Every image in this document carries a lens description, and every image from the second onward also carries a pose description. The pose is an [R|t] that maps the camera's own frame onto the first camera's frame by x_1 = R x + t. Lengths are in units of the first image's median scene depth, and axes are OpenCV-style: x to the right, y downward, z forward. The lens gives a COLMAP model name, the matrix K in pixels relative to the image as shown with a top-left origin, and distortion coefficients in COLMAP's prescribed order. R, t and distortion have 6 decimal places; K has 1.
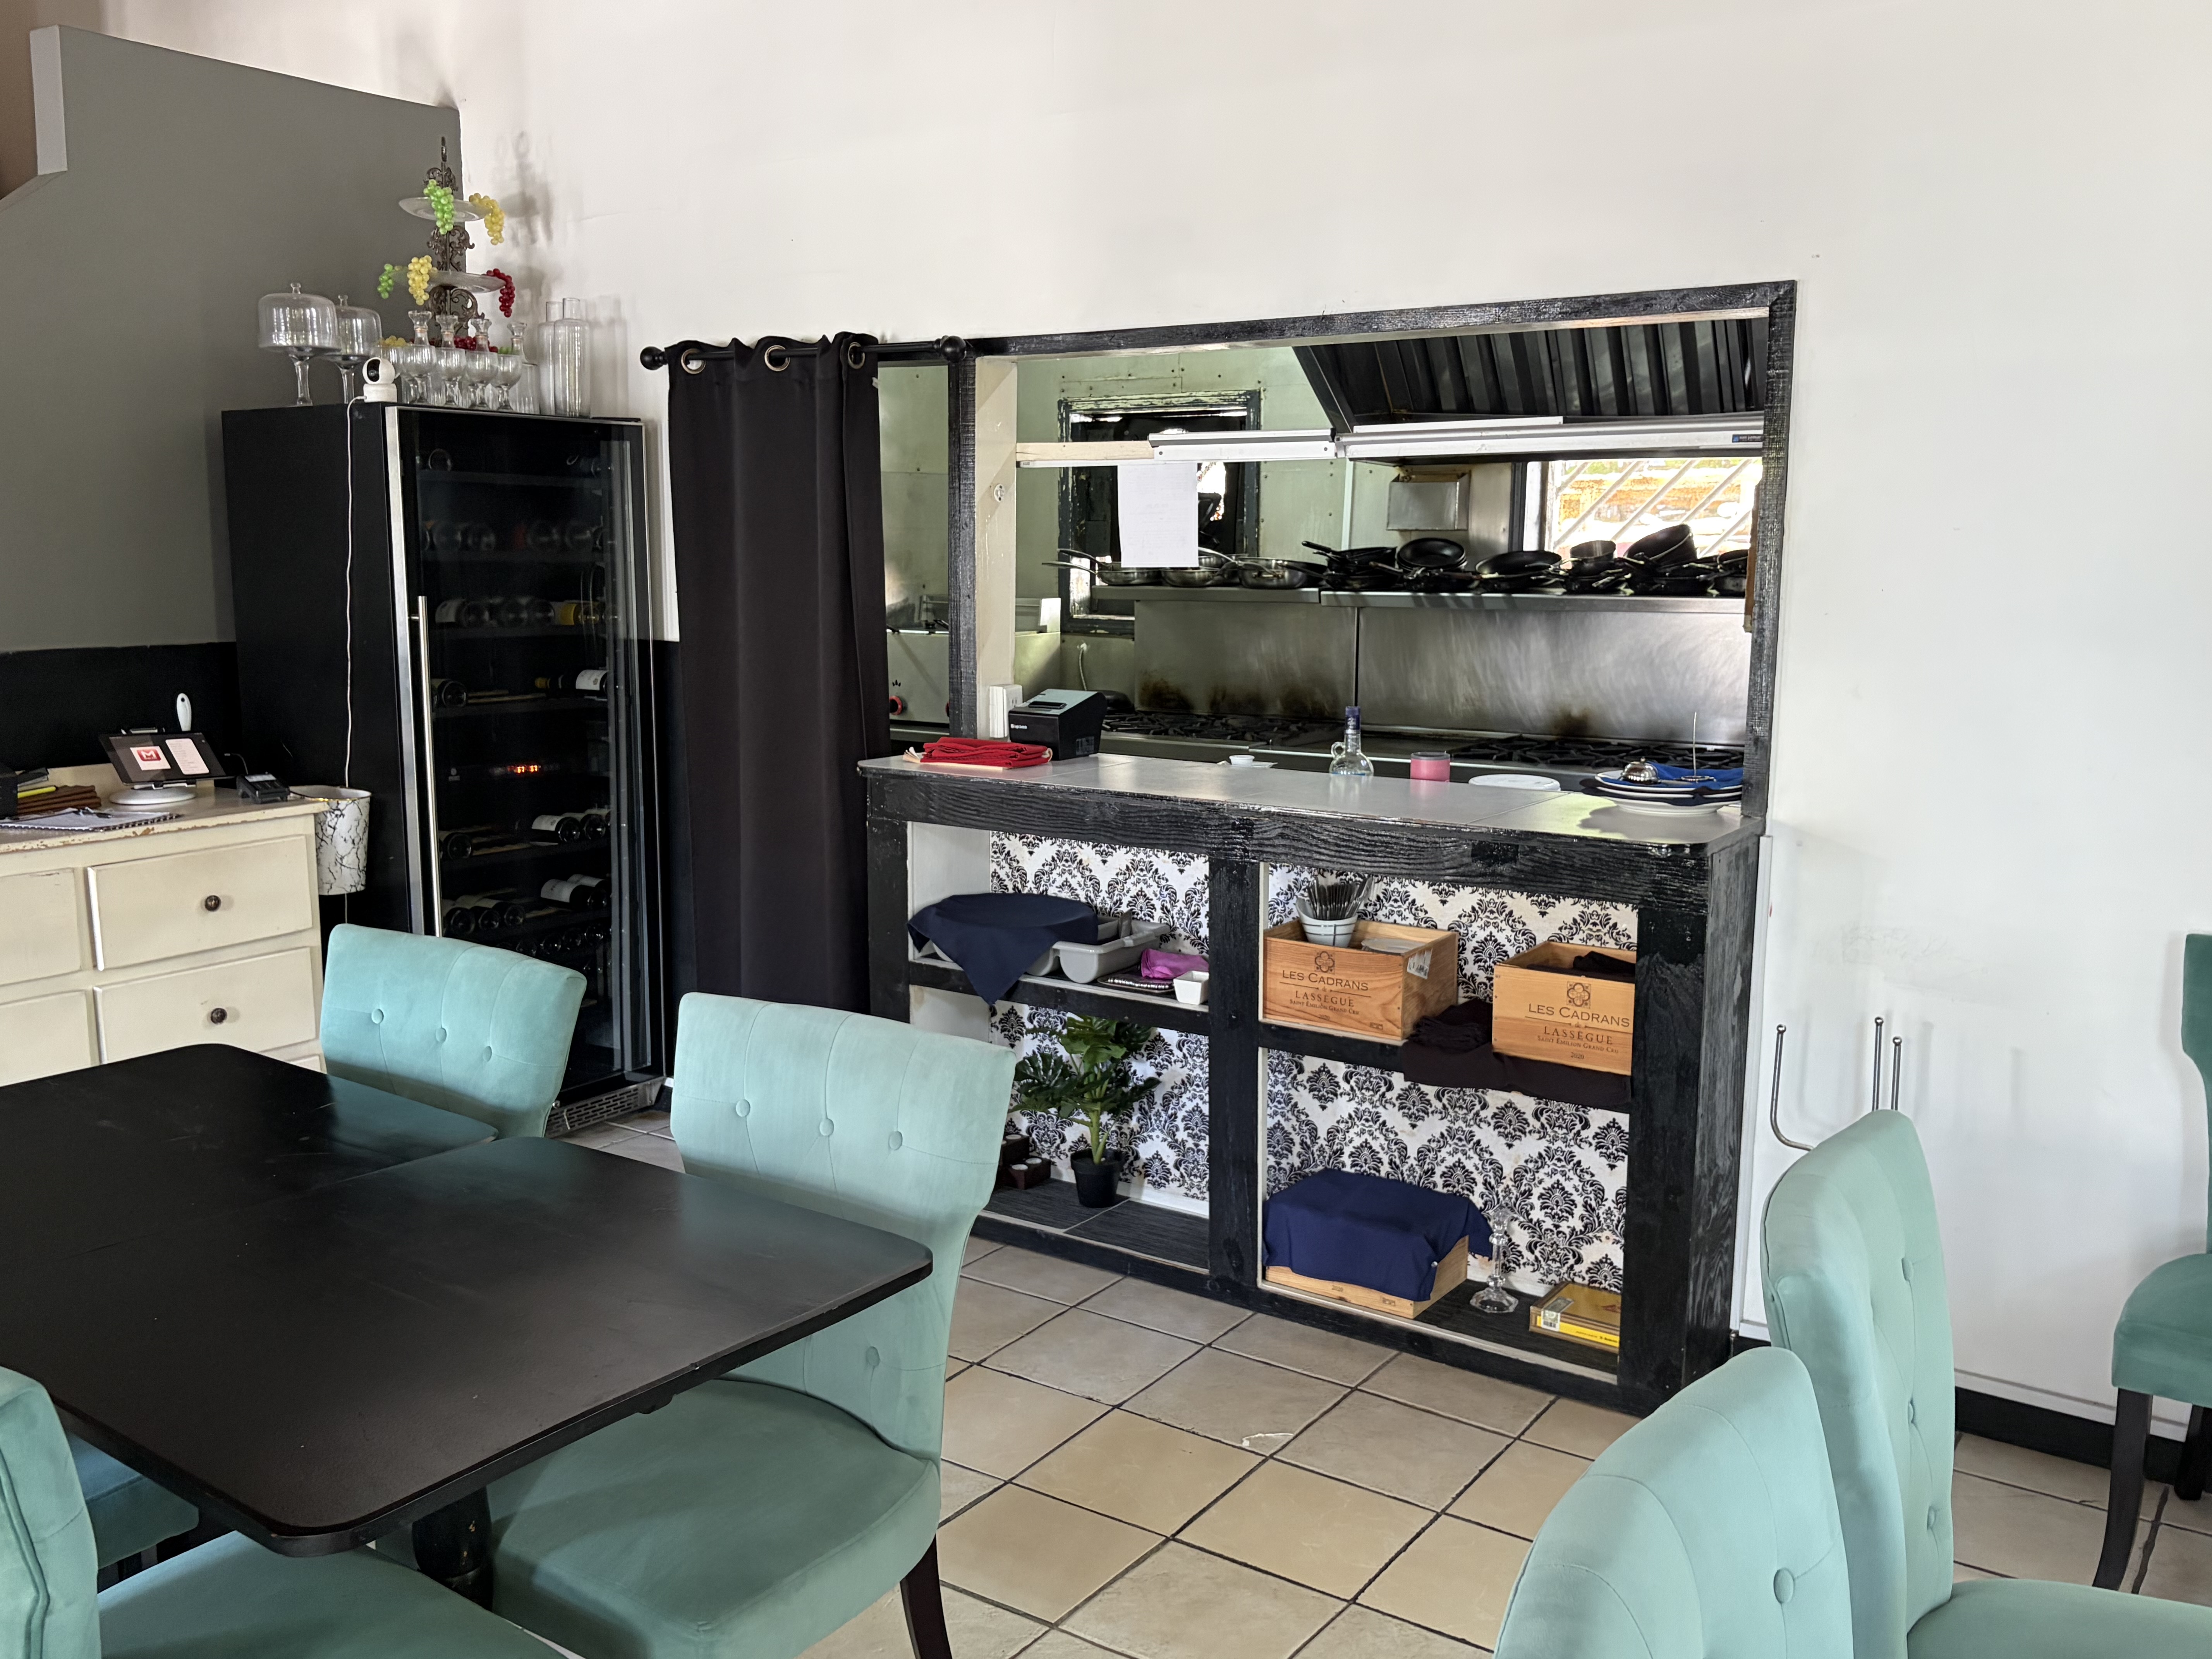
lens RADIAL K [[1869.1, 0, 1107.2], [0, 1869.1, 838.0], [0, 0, 1]] dist [0.015465, 0.001201]
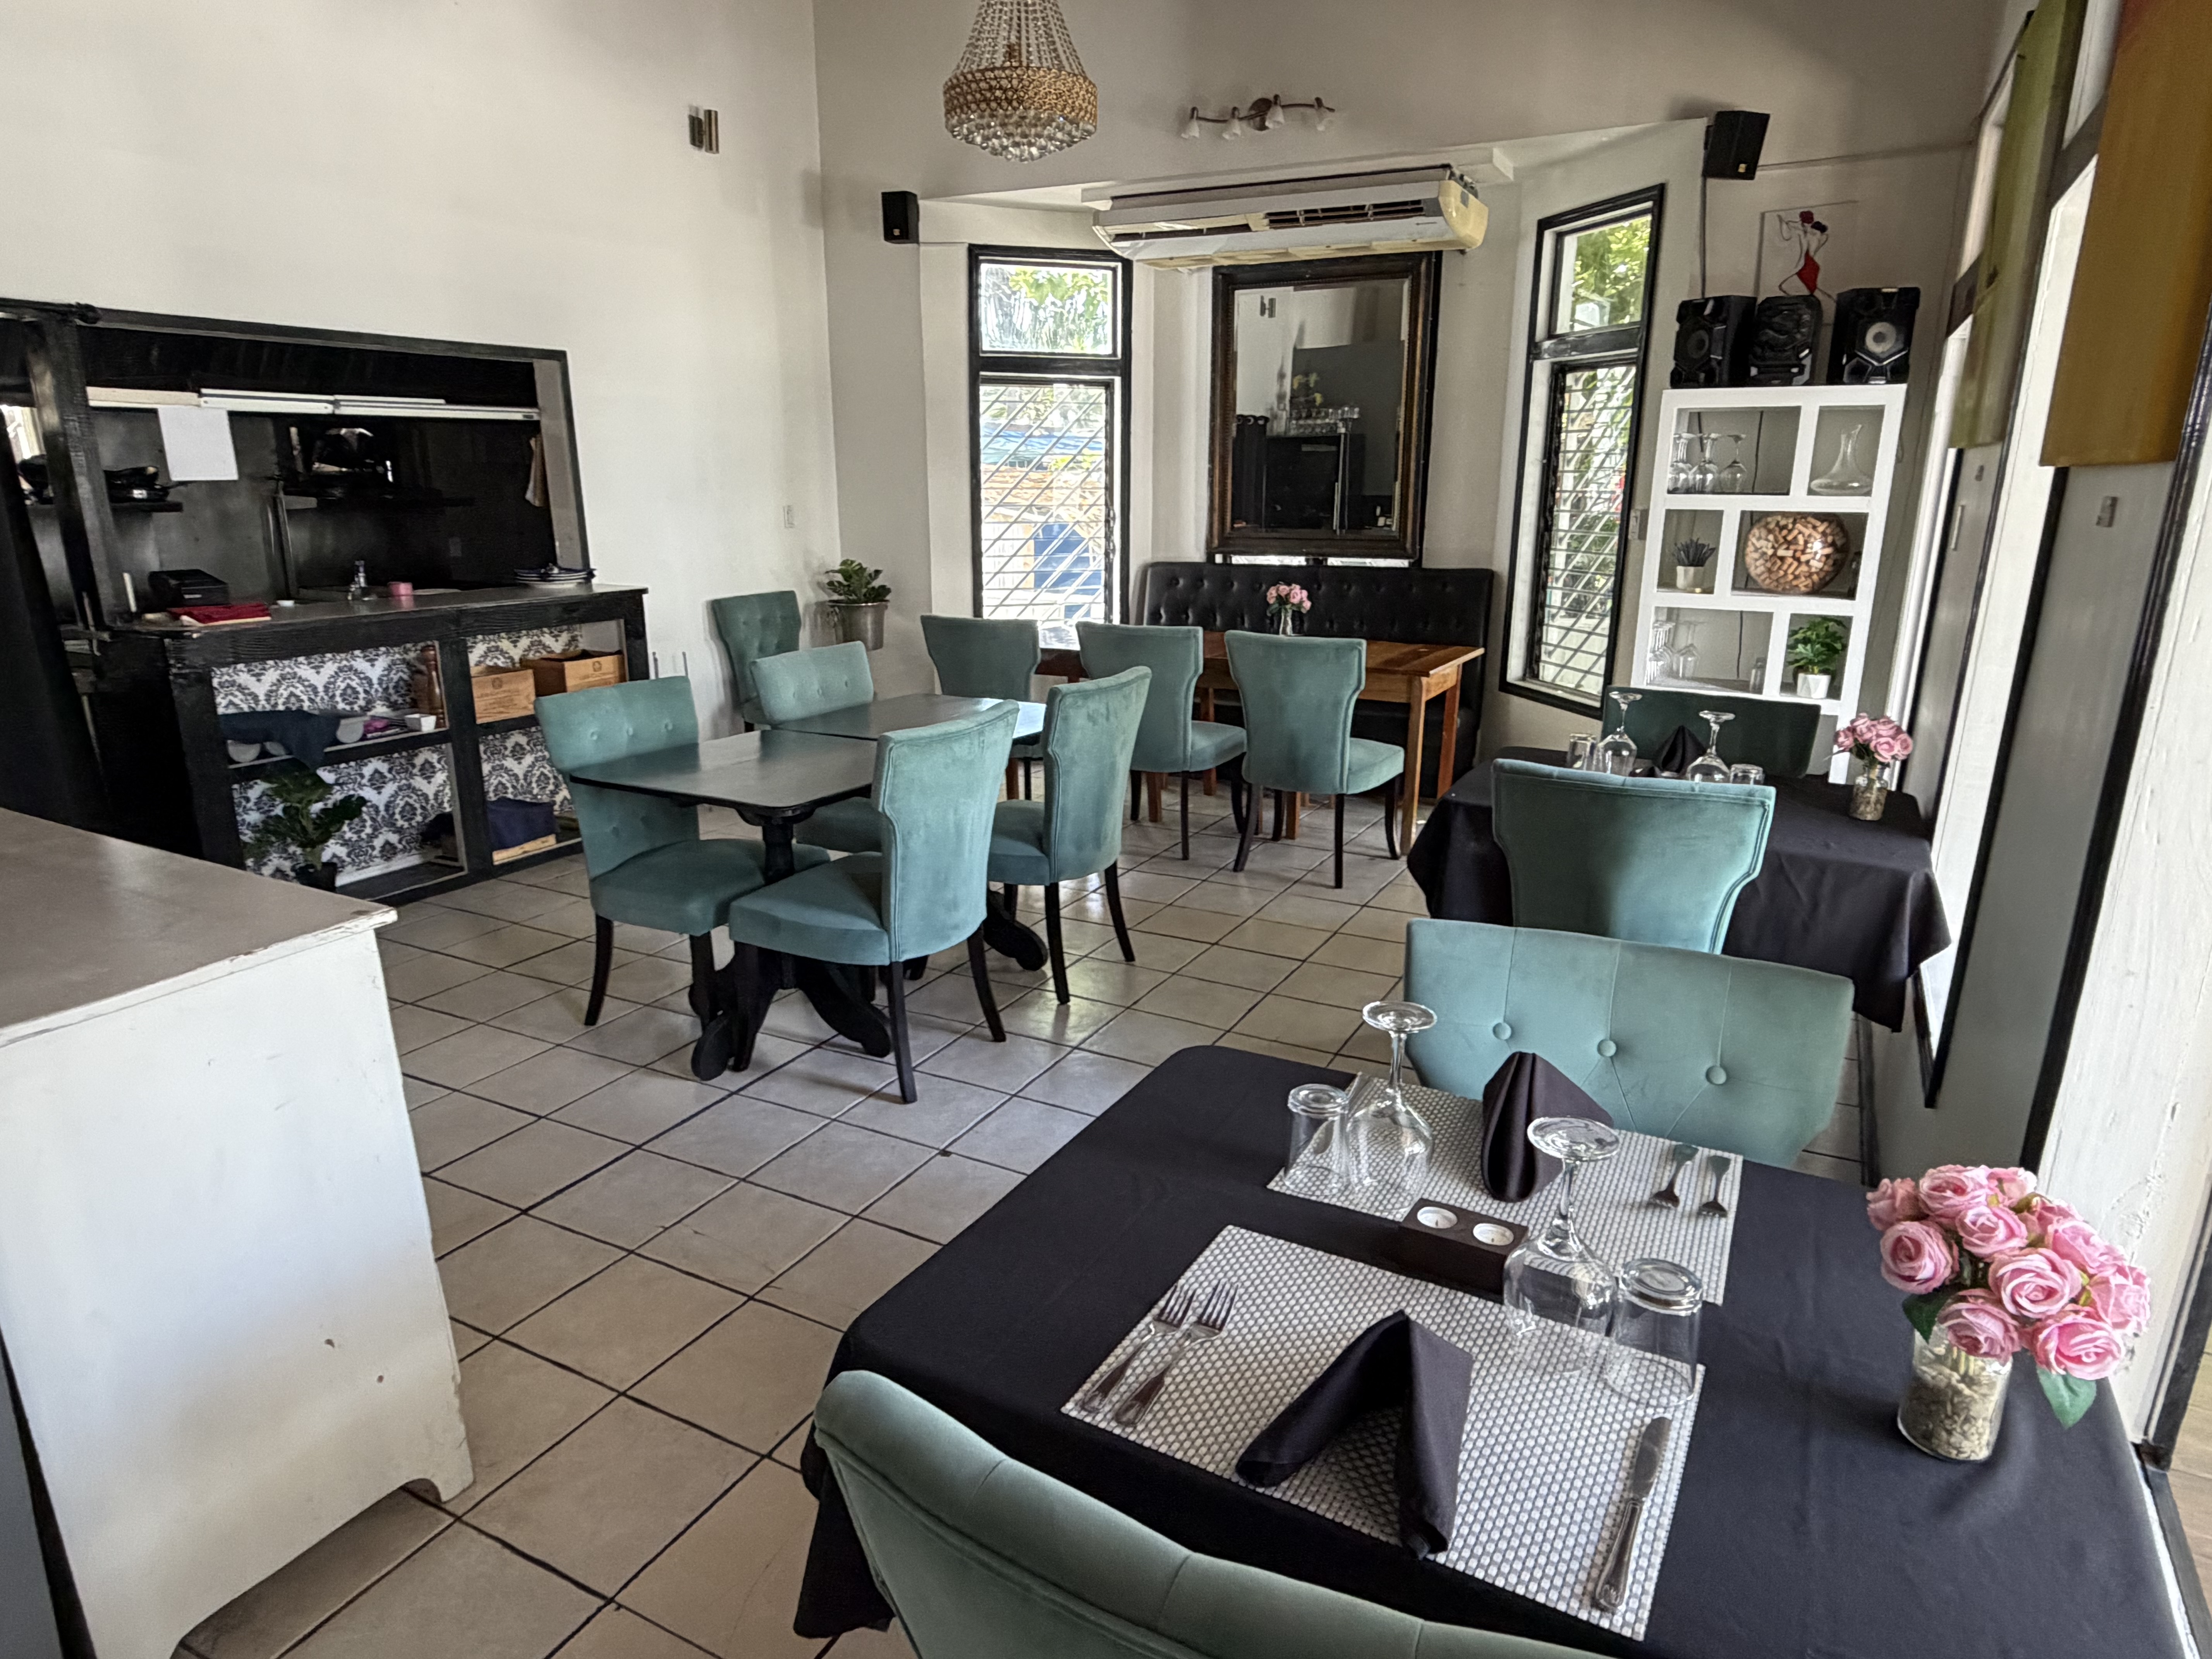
lens RADIAL K [[1346.8, 0, 1109.0], [0, 1346.8, 833.5], [0, 0, 1]] dist [-0.004825, -0.002209]
pose [[-0.116449, -0.265490, 0.957055, -1.224367], [0.151875, 0.947518, 0.281324, -0.075751], [-0.981516, 0.178113, -0.070016, 0.453089]]
